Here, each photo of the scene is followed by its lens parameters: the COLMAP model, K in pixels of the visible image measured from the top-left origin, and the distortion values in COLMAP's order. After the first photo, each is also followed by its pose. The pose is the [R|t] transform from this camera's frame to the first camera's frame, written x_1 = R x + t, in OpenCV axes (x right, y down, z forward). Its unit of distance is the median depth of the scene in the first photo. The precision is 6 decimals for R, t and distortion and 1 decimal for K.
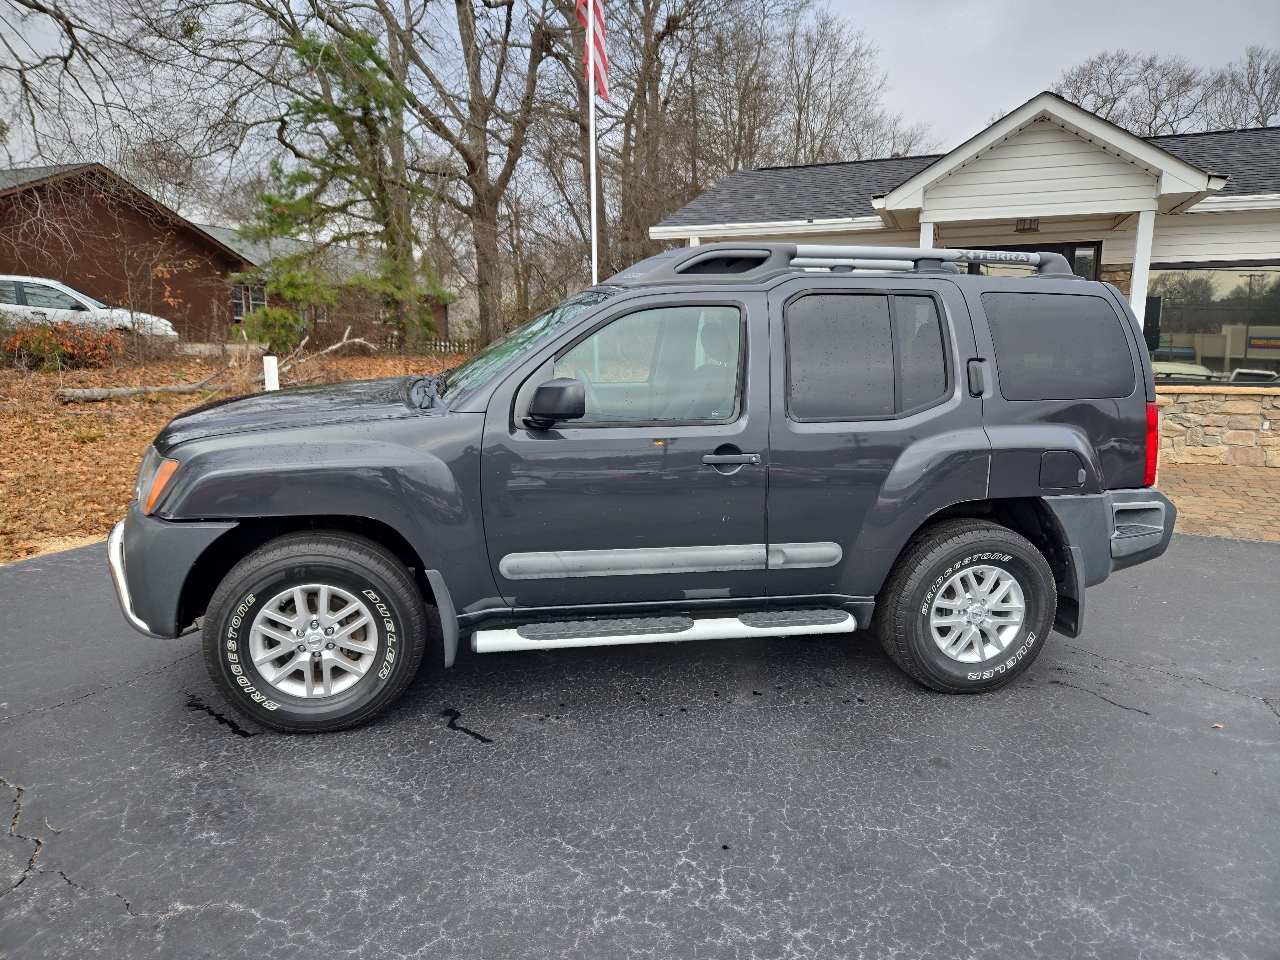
lens RADIAL K [[844.4, 0, 635.4], [0, 844.4, 475.6], [0, 0, 1]] dist [0.063252, -0.045950]
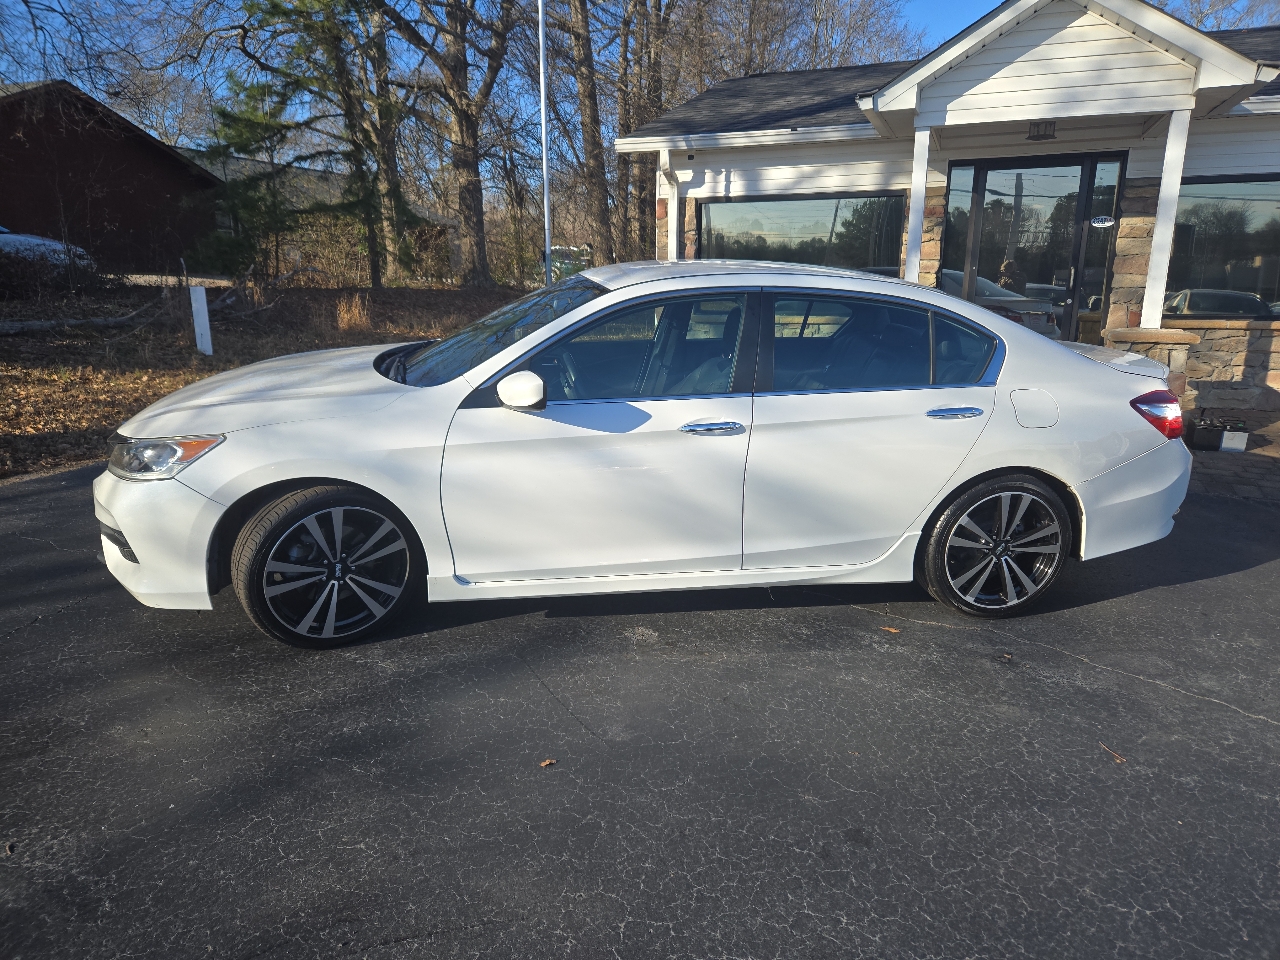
lens RADIAL K [[844.4, 0, 640.6], [0, 844.4, 470.4], [0, 0, 1]] dist [0.063252, -0.045950]
pose [[0.999890, 0.003199, -0.014513, 0.065013], [-0.002171, 0.997522, 0.070320, -0.011363], [0.014702, -0.070281, 0.997419, 0.104278]]
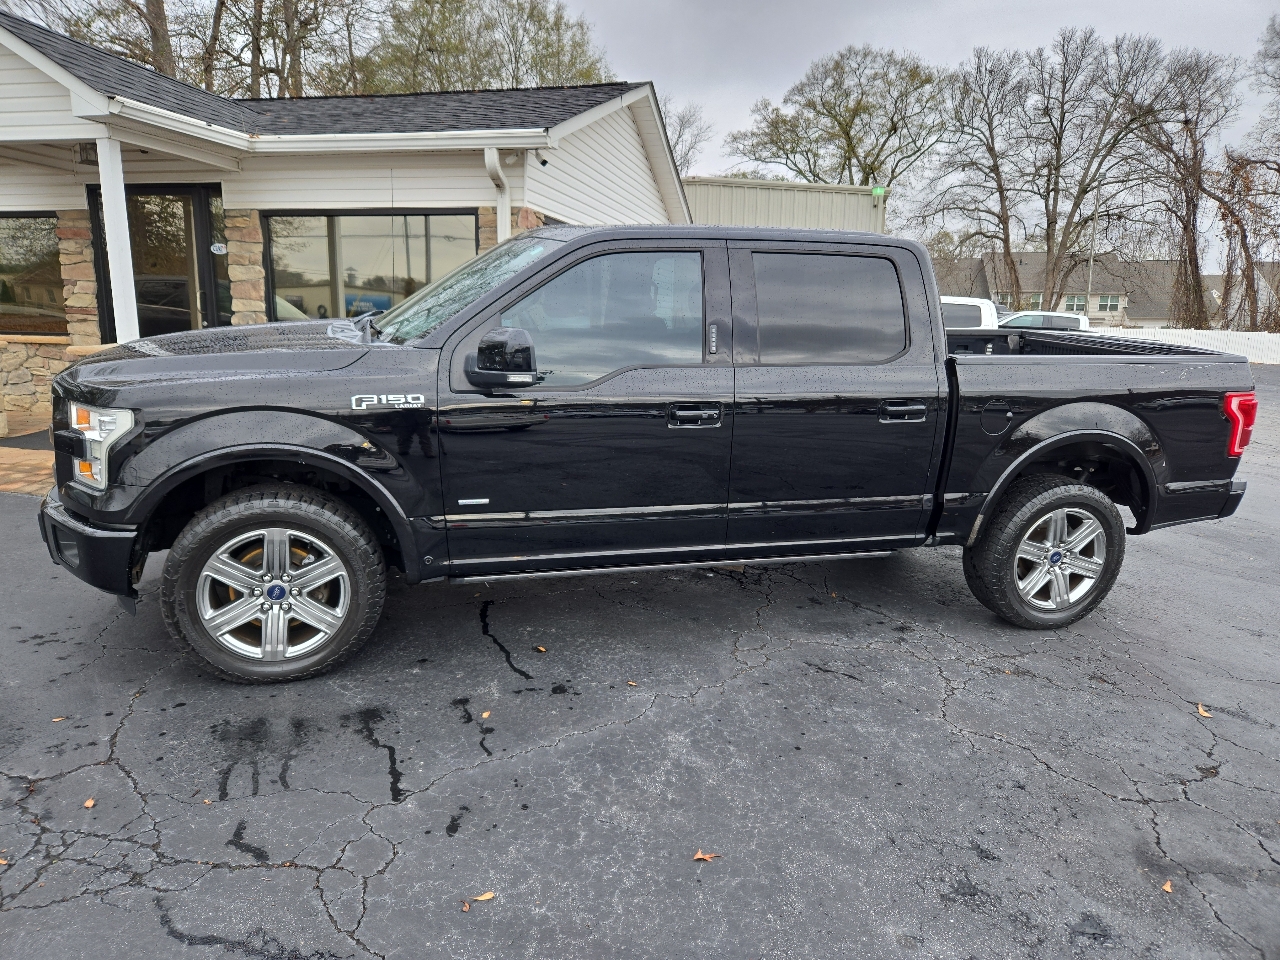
lens RADIAL K [[842.2, 0, 639.5], [0, 842.2, 480.3], [0, 0, 1]] dist [0.069600, -0.049276]
pose [[0.988333, -0.013607, 0.151700, 0.840912], [0.009608, 0.999587, 0.027065, 0.024935], [-0.152005, -0.025292, 0.988056, 0.016713]]
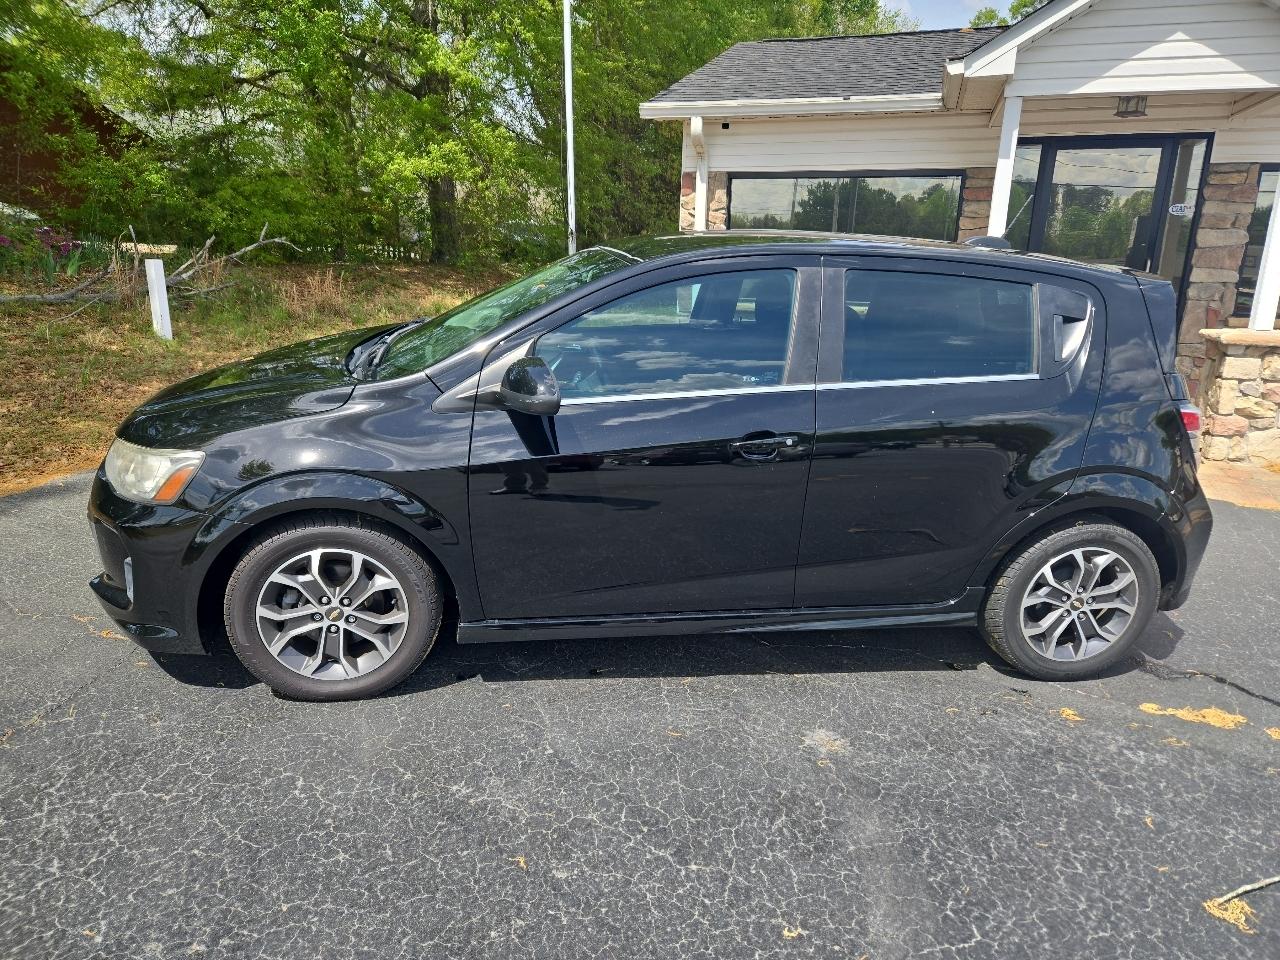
lens RADIAL K [[844.4, 0, 641.0], [0, 844.4, 470.4], [0, 0, 1]] dist [0.063252, -0.045950]
pose [[0.998647, 0.007369, 0.051479, -0.023921], [-0.012231, 0.995423, 0.094776, -0.031483], [-0.050545, -0.095277, 0.994167, 0.205499]]
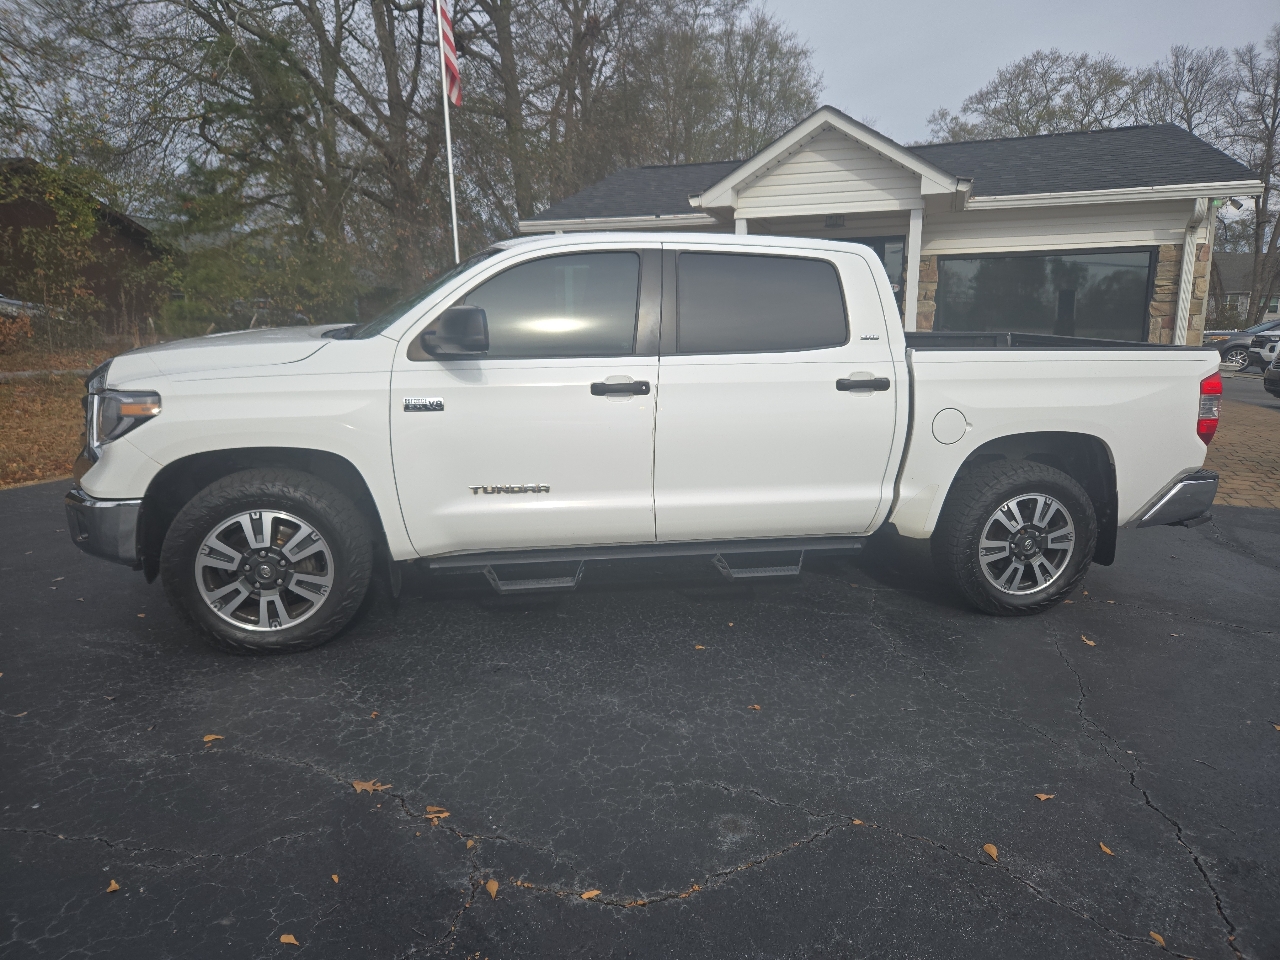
lens RADIAL K [[844.4, 0, 638.5], [0, 844.4, 473.5], [0, 0, 1]] dist [0.063252, -0.045950]
pose [[0.999303, -0.011303, 0.035571, 0.146302], [0.011132, 0.999926, 0.004986, 0.033121], [-0.035625, -0.004587, 0.999355, -0.116775]]
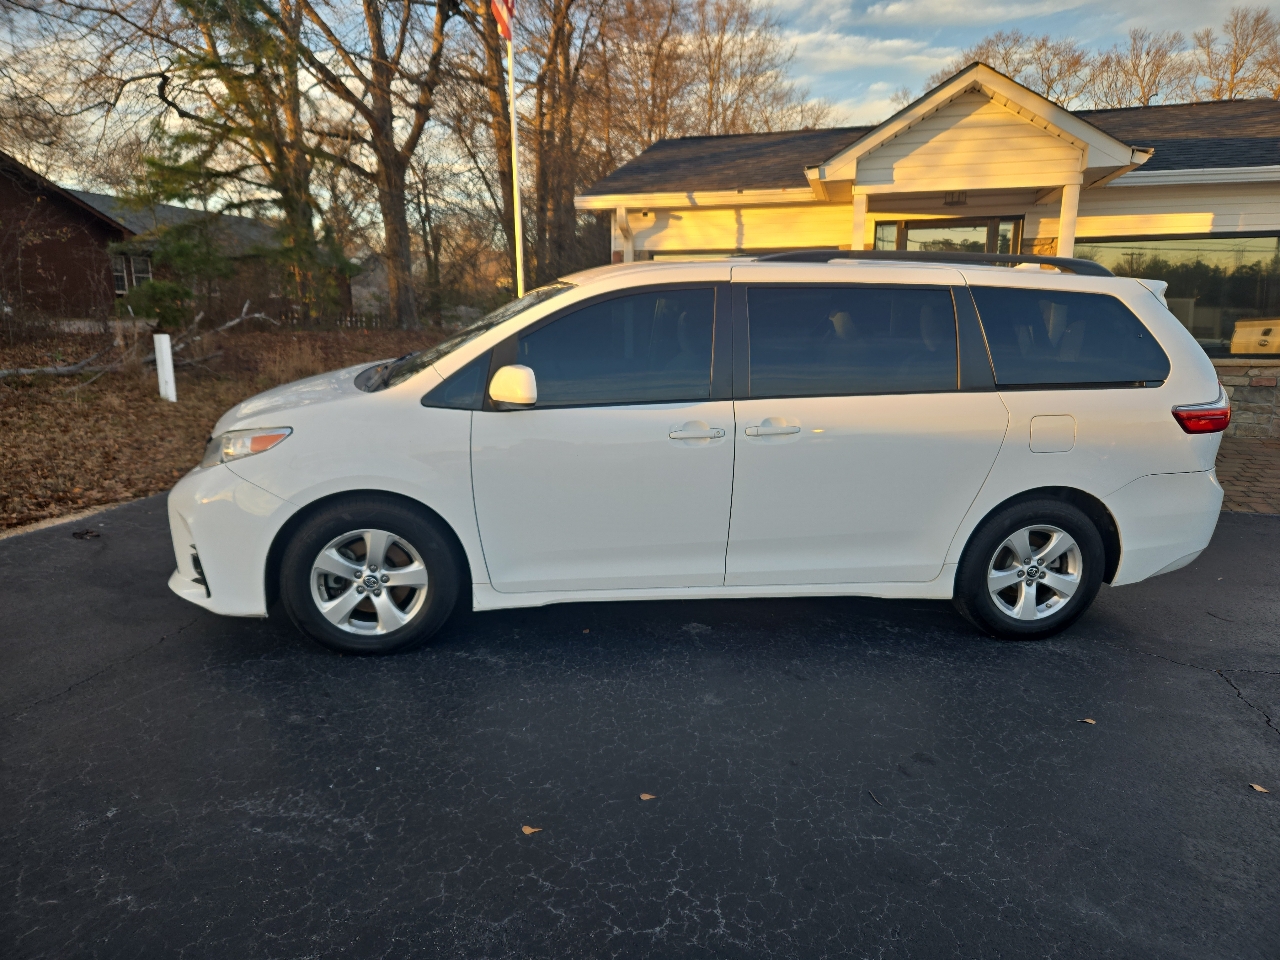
lens RADIAL K [[844.4, 0, 637.1], [0, 844.4, 479.8], [0, 0, 1]] dist [0.063252, -0.045950]
pose [[0.994673, -0.023942, 0.100263, -0.019103], [0.020505, 0.999171, 0.035166, -0.006318], [-0.101022, -0.032923, 0.994339, 0.032261]]
